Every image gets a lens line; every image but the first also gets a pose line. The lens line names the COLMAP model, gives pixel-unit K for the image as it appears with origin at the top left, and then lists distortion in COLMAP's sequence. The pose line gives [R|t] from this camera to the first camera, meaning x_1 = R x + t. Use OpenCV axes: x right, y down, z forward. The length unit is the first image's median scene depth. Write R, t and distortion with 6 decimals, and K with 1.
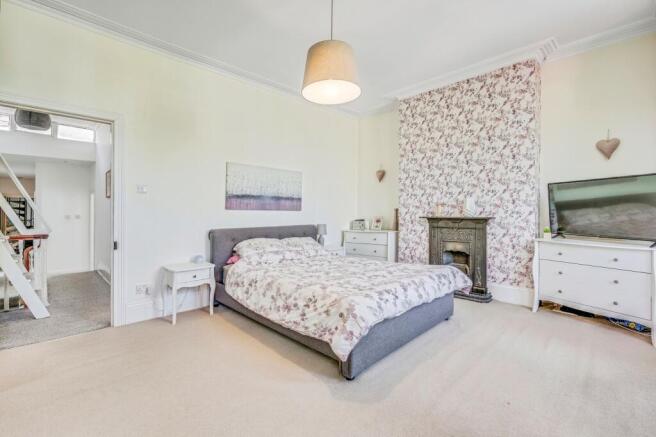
lens RADIAL K [[286.5, 0, 328.0], [0, 286.5, 218.5], [0, 0, 1]] dist [-0.001600, -0.000063]
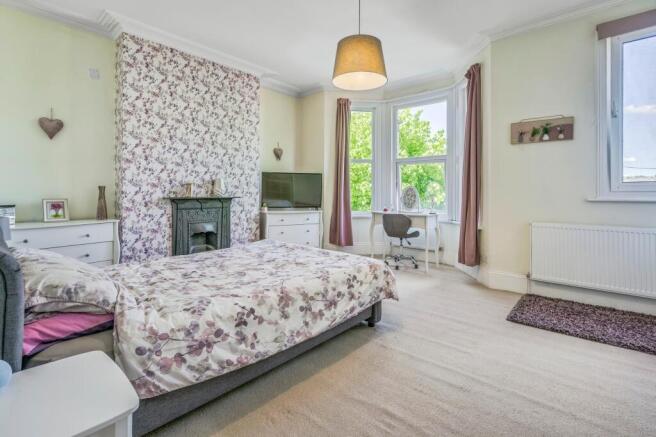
lens RADIAL K [[304.9, 0, 336.3], [0, 304.9, 198.0], [0, 0, 1]] dist [0.000066, 0.000034]
pose [[-0.057193, -0.010548, 0.998307, -0.572503], [0.019918, 0.999733, 0.011705, -0.004467], [-0.998164, 0.020554, -0.056968, 0.572647]]
